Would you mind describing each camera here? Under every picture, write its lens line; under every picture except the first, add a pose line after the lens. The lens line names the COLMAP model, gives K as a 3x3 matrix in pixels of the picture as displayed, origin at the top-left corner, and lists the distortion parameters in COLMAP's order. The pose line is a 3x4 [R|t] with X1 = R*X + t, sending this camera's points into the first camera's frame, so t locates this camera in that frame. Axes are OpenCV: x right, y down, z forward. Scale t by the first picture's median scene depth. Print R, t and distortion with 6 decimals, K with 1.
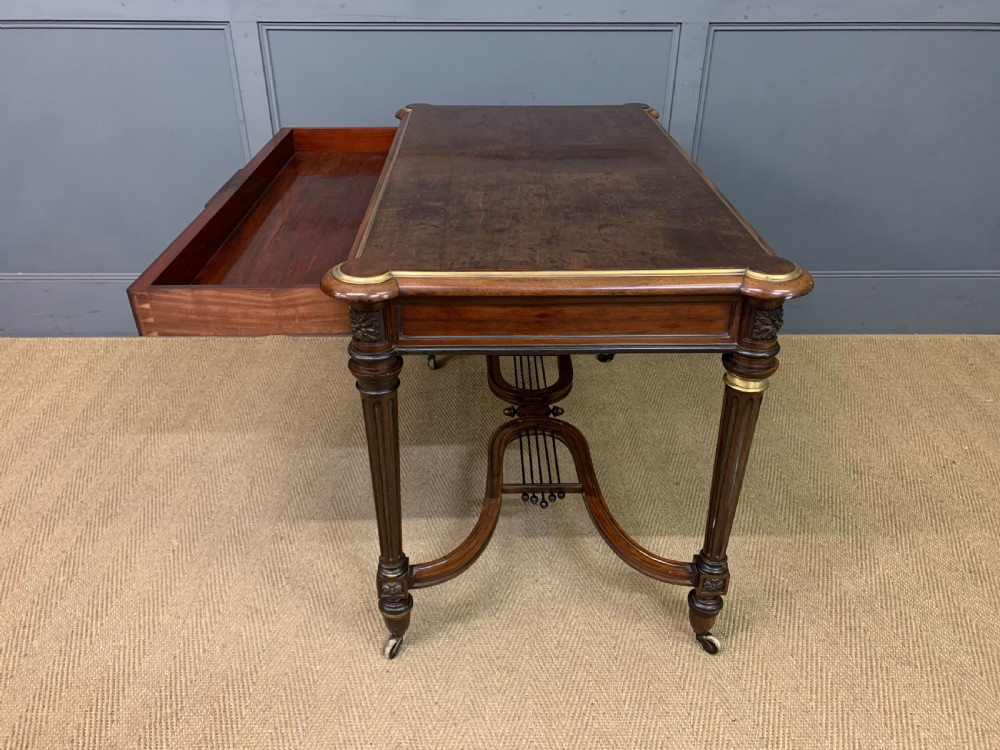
lens RADIAL K [[767.8, 0, 498.1], [0, 767.8, 375.3], [0, 0, 1]] dist [0.004988, 0.002101]
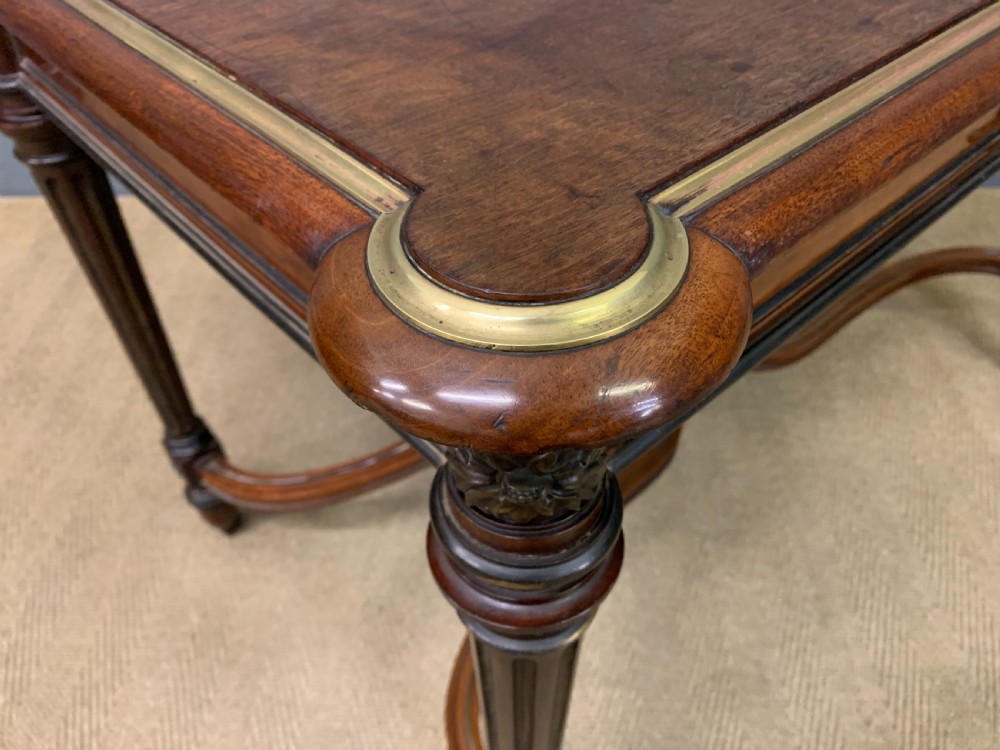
lens RADIAL K [[781.5, 0, 493.8], [0, 781.5, 385.8], [0, 0, 1]] dist [-0.009555, 0.005378]
pose [[0.999354, 0.005410, -0.035517, -0.186500], [0.003951, 0.966050, 0.258323, -0.097248], [0.035709, -0.258297, 0.965405, 0.513260]]
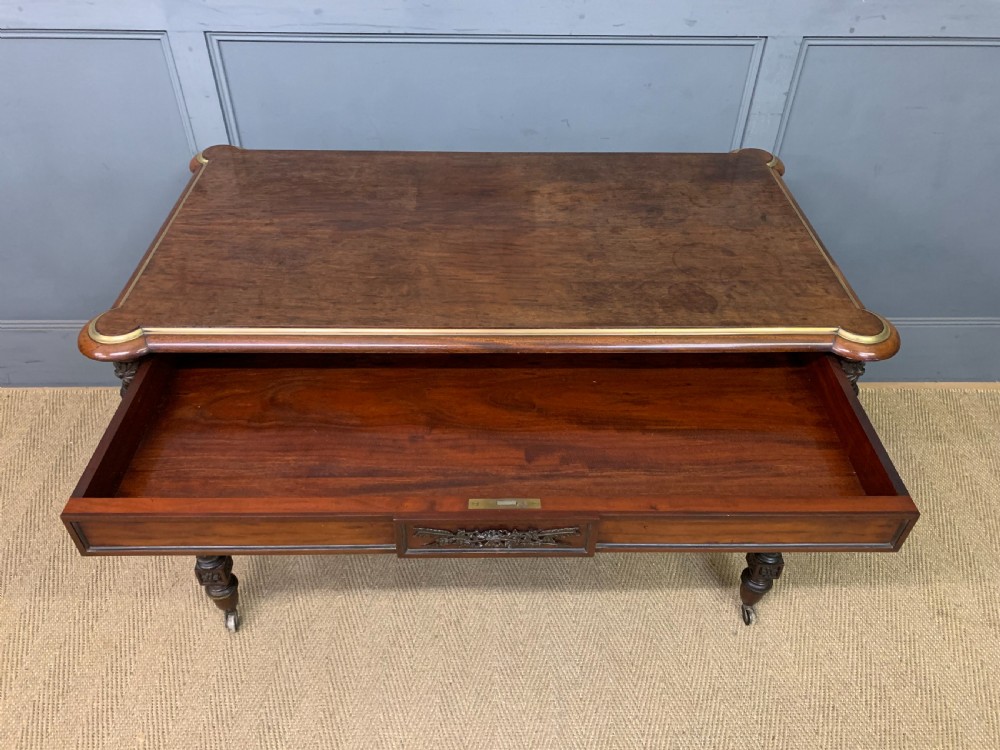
lens RADIAL K [[765.5, 0, 503.5], [0, 765.5, 376.3], [0, 0, 1]] dist [0.013026, -0.001110]
pose [[0.999843, 0.002803, 0.017493, -0.043152], [-0.005935, 0.983348, 0.181637, -0.334576], [-0.016693, -0.181713, 0.983210, 0.249484]]
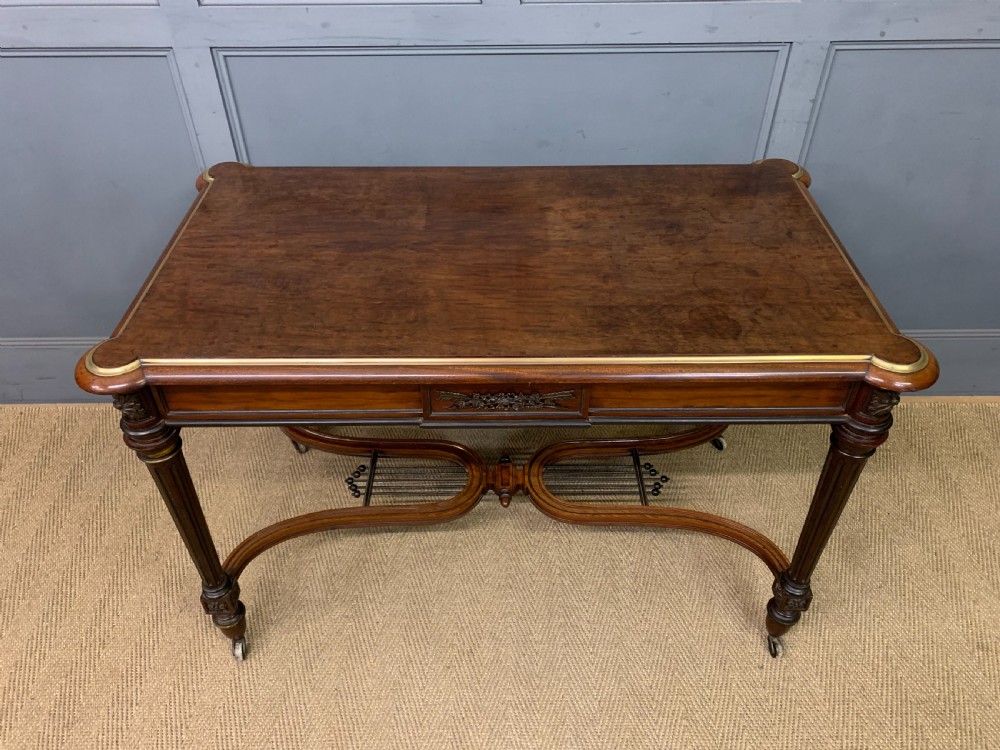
lens RADIAL K [[766.8, 0, 499.6], [0, 766.8, 371.0], [0, 0, 1]] dist [0.011042, 0.002043]
pose [[0.999895, -0.000421, -0.014478, -0.034416], [0.002973, 0.984257, 0.176719, -0.356209], [0.014176, -0.176743, 0.984155, 0.285683]]
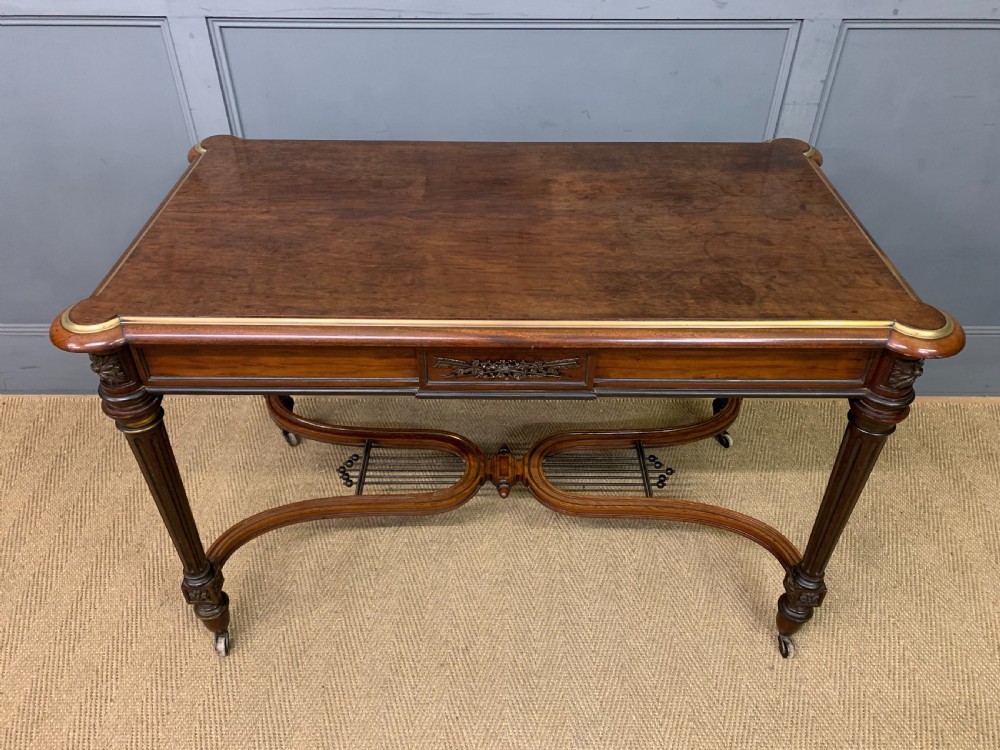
lens RADIAL K [[766.8, 0, 499.6], [0, 766.8, 371.0], [0, 0, 1]] dist [0.011042, 0.002043]
pose [[0.999887, 0.009886, -0.011335, -0.037423], [-0.008146, 0.989481, 0.144433, -0.300741], [0.012643, -0.144324, 0.989450, 0.313460]]
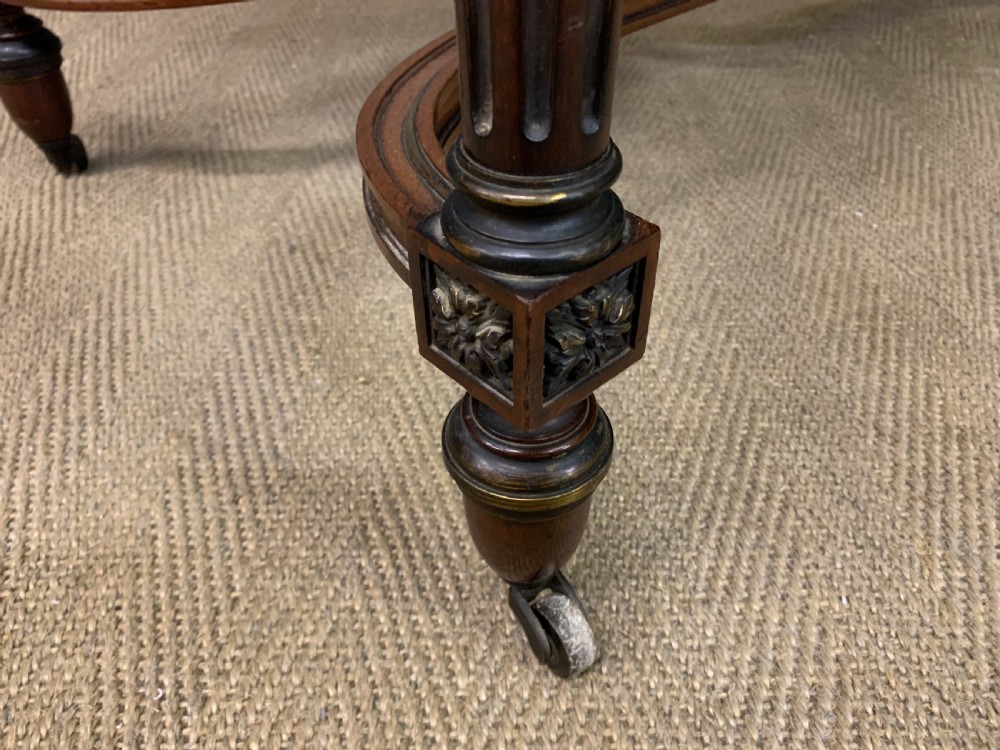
lens RADIAL K [[781.5, 0, 493.8], [0, 781.5, 385.8], [0, 0, 1]] dist [-0.009555, 0.005378]
pose [[0.999438, 0.008342, -0.032464, -0.187940], [-0.001635, 0.979515, 0.201365, 0.209987], [0.033479, -0.201199, 0.978978, 0.678071]]
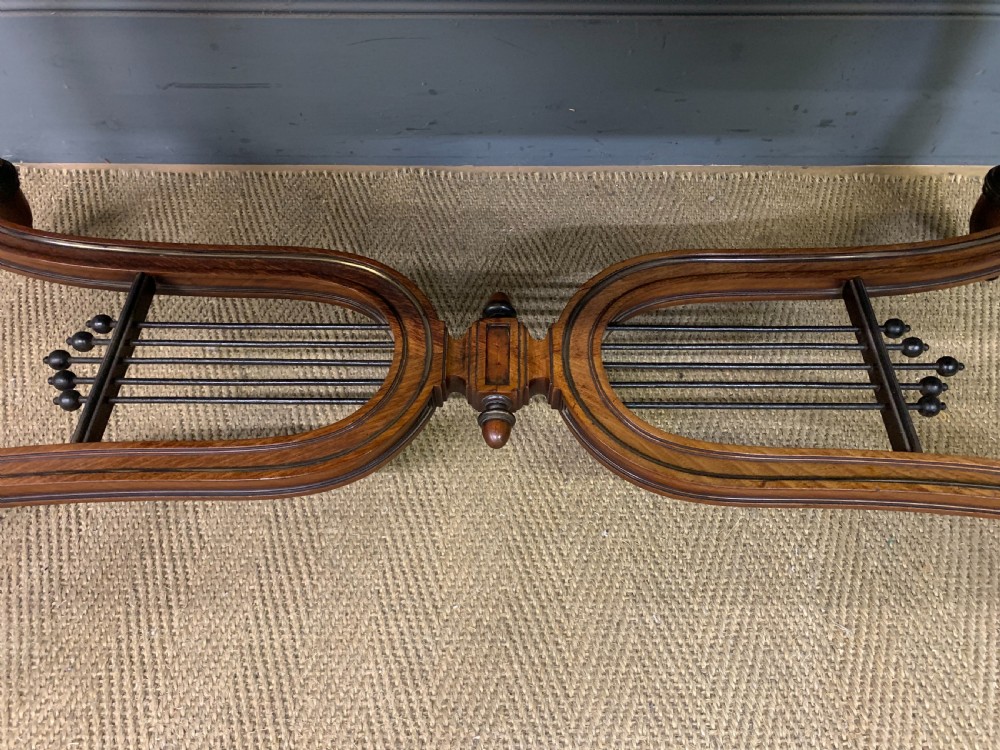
lens RADIAL K [[765.5, 0, 503.5], [0, 765.5, 376.3], [0, 0, 1]] dist [0.013026, -0.001110]
pose [[0.999793, 0.015544, -0.013138, -0.034007], [-0.008712, 0.910259, 0.413948, -0.178290], [0.018393, -0.413748, 0.910206, 0.930190]]
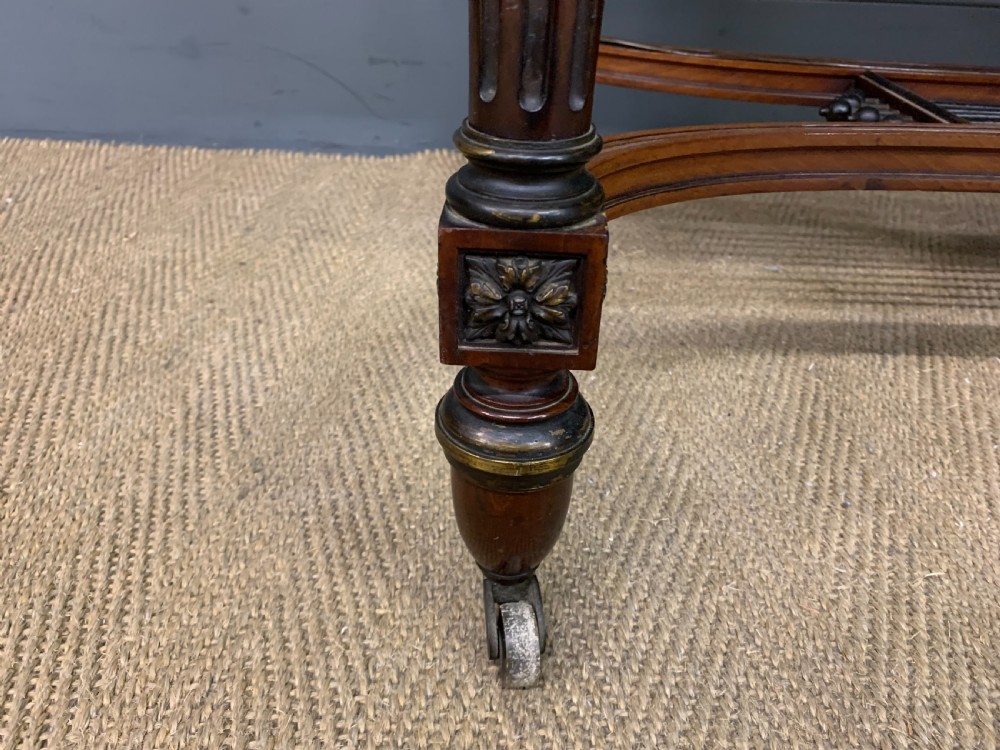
lens RADIAL K [[781.5, 0, 493.8], [0, 781.5, 385.8], [0, 0, 1]] dist [-0.009555, 0.005378]
pose [[0.997687, 0.053281, -0.042216, -0.366988], [-0.052043, 0.998197, 0.029900, 0.074338], [0.043733, -0.027633, 0.998661, 0.944773]]
